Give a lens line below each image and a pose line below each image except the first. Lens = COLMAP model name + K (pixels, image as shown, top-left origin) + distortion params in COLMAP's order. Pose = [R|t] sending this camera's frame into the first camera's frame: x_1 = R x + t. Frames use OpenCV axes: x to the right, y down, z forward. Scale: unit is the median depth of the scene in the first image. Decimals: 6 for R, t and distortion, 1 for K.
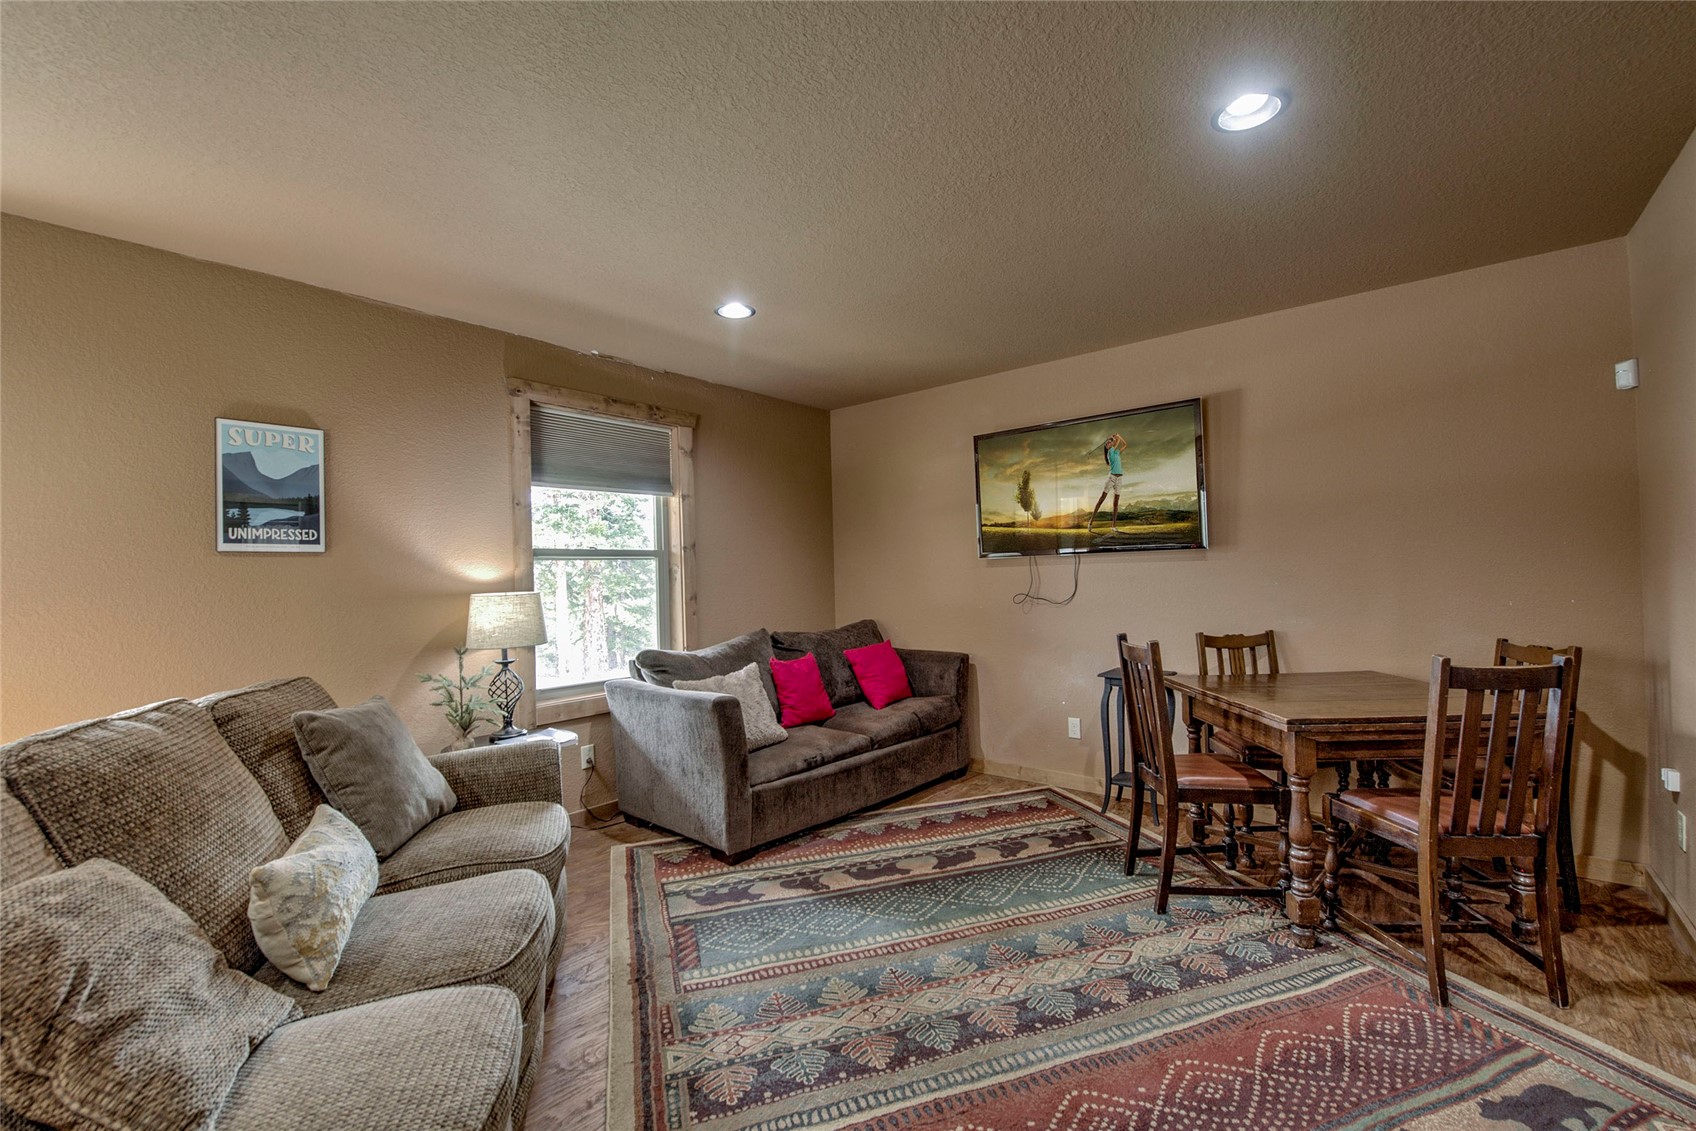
lens RADIAL K [[700.8, 0, 847.7], [0, 700.8, 567.3], [0, 0, 1]] dist [-0.016498, -0.000569]
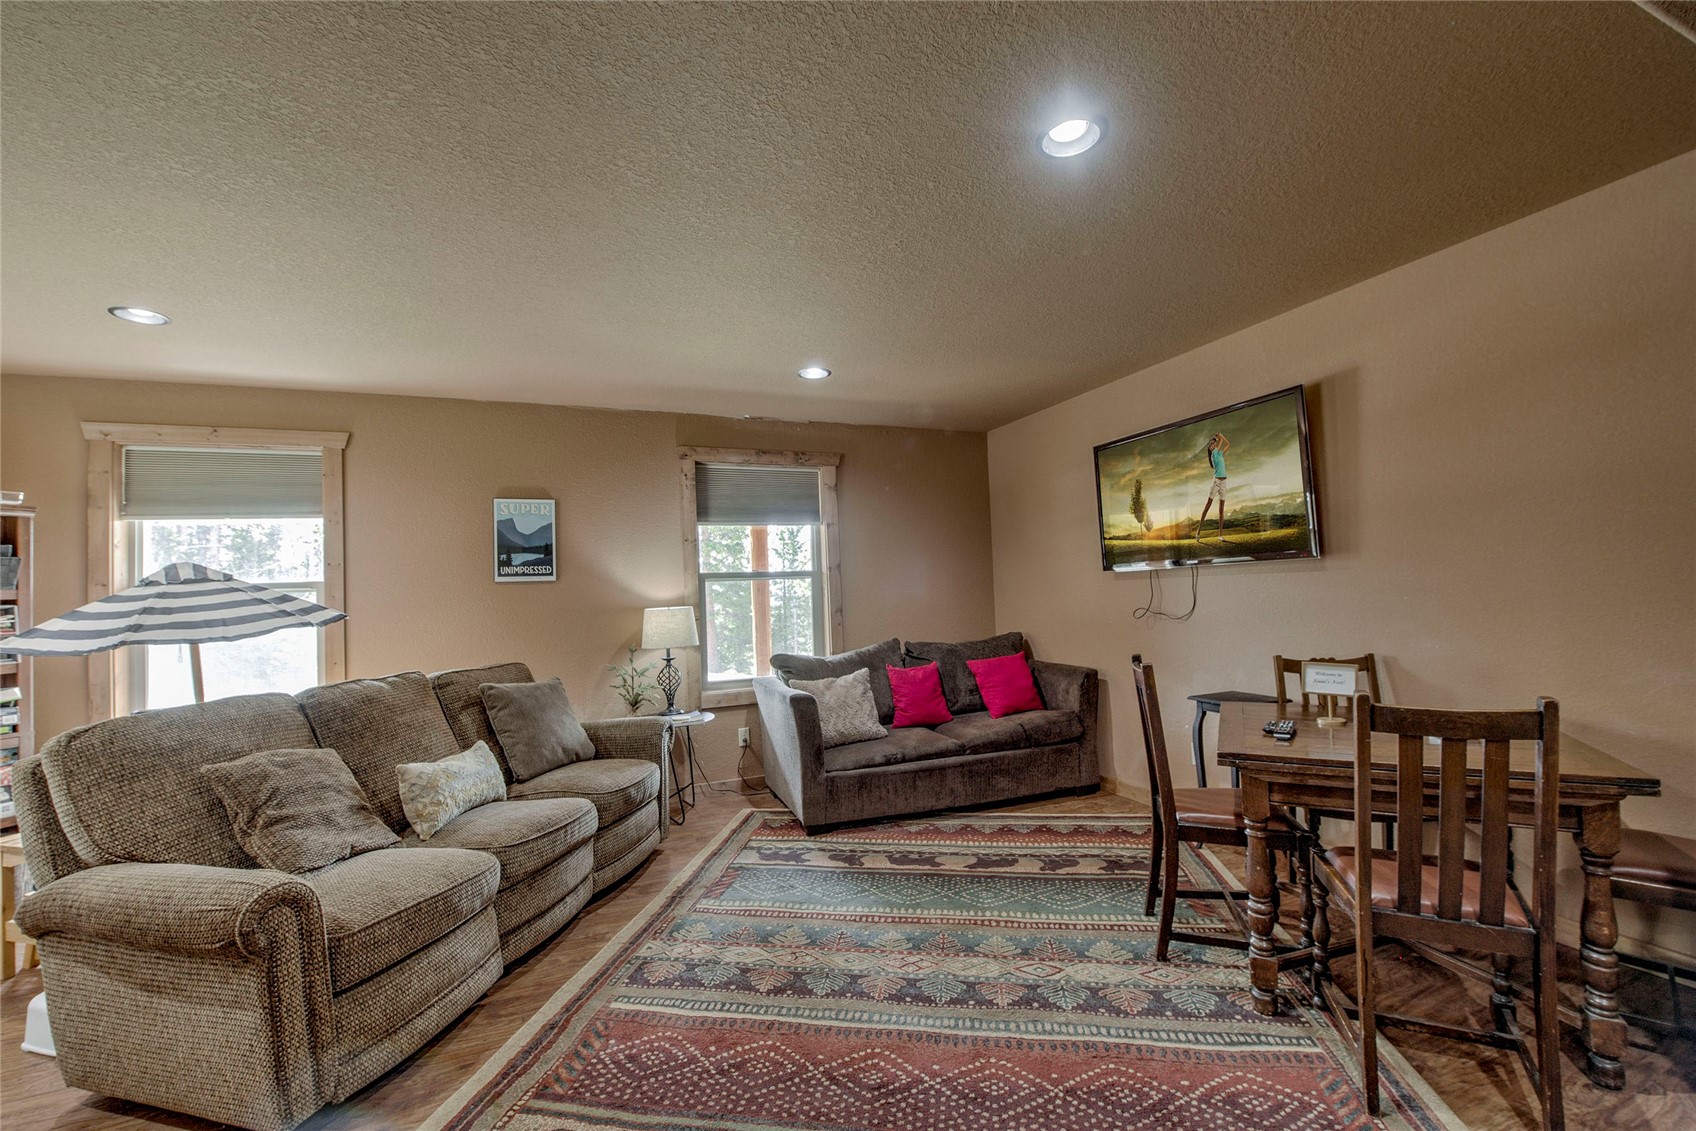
lens RADIAL K [[685.9, 0, 842.7], [0, 685.9, 567.6], [0, 0, 1]] dist [-0.018276, -0.001045]
pose [[0.885010, -0.023924, -0.464957, 0.392400], [0.018250, 0.999694, -0.016701, -0.011550], [0.465215, 0.006295, 0.885175, -0.014382]]
